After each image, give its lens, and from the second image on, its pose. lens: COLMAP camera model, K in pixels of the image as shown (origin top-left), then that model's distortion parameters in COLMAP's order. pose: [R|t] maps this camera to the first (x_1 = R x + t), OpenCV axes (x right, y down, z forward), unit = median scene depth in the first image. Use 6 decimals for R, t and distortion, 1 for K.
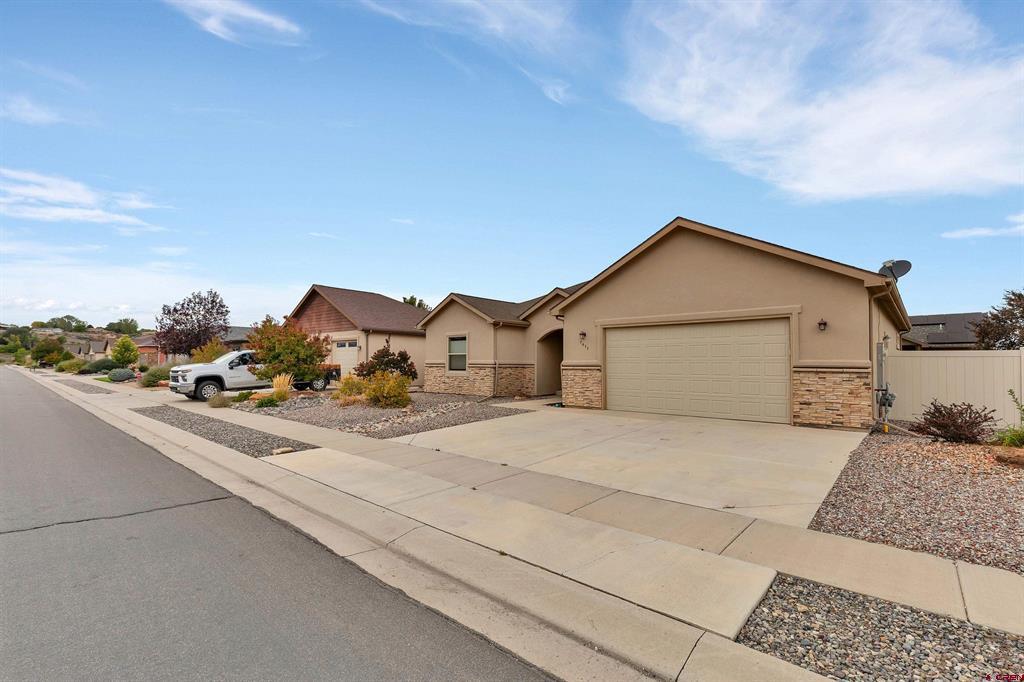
lens RADIAL K [[468.3, 0, 521.7], [0, 468.3, 351.8], [0, 0, 1]] dist [-0.001040, 0.000033]
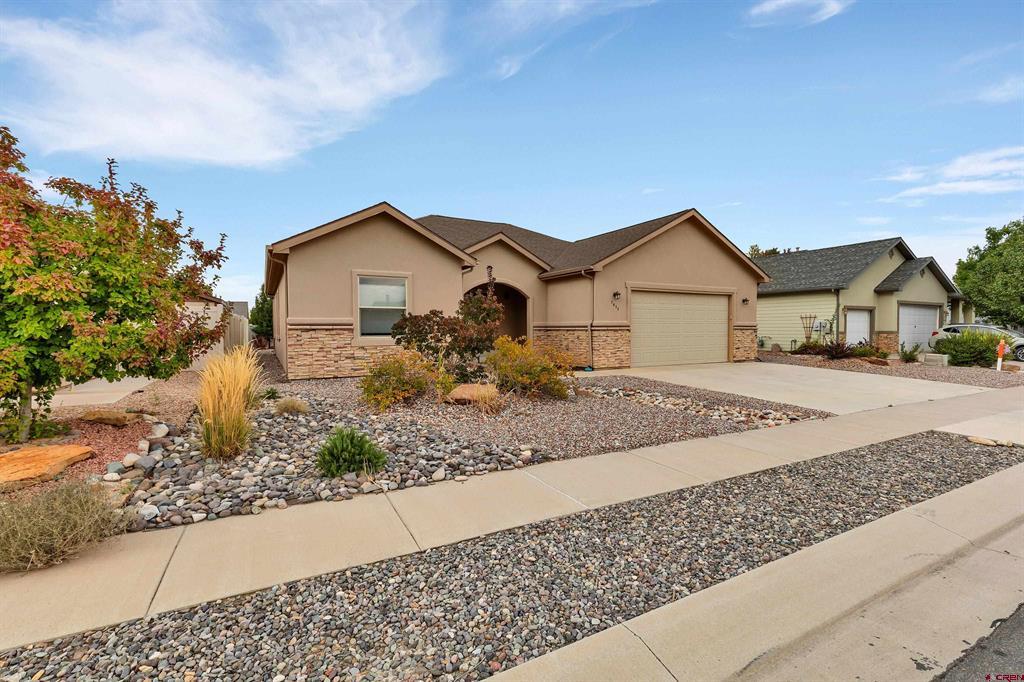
lens RADIAL K [[468.3, 0, 516.0], [0, 468.3, 341.1], [0, 0, 1]] dist [-0.001040, 0.000033]
pose [[0.330761, -0.037493, 0.942970, -0.896077], [-0.026548, 0.998445, 0.049011, 0.018693], [-0.943341, -0.041245, 0.329251, 0.894544]]
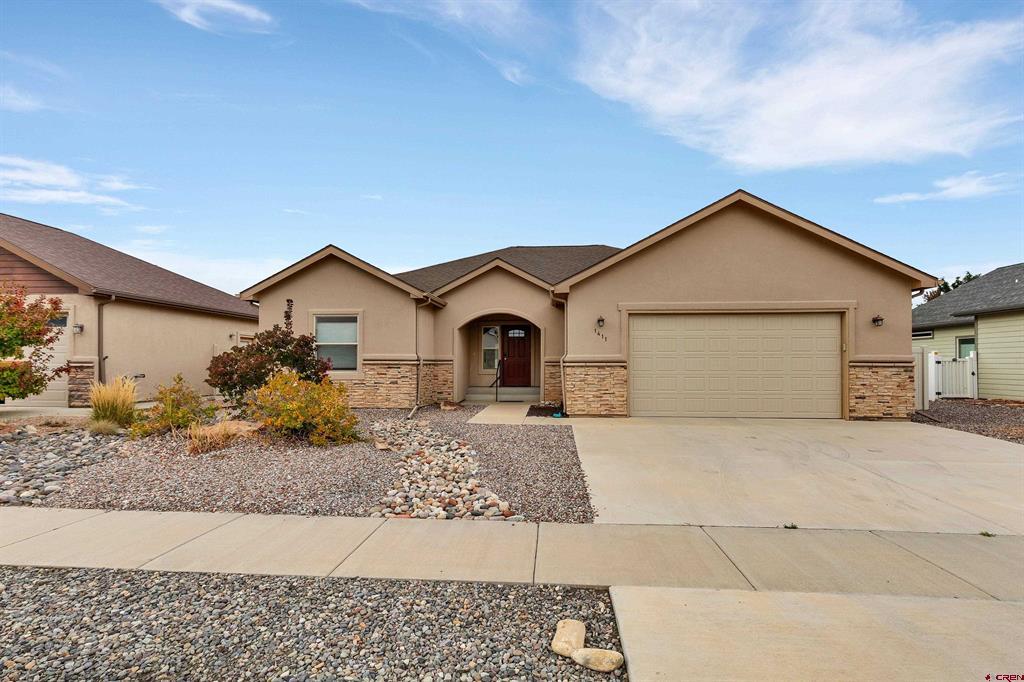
lens RADIAL K [[468.3, 0, 519.4], [0, 468.3, 360.7], [0, 0, 1]] dist [-0.001040, 0.000033]
pose [[0.792011, -0.004163, 0.610493, -0.454179], [-0.013738, 0.999602, 0.024639, 0.011419], [-0.610352, -0.027901, 0.791638, 0.485744]]
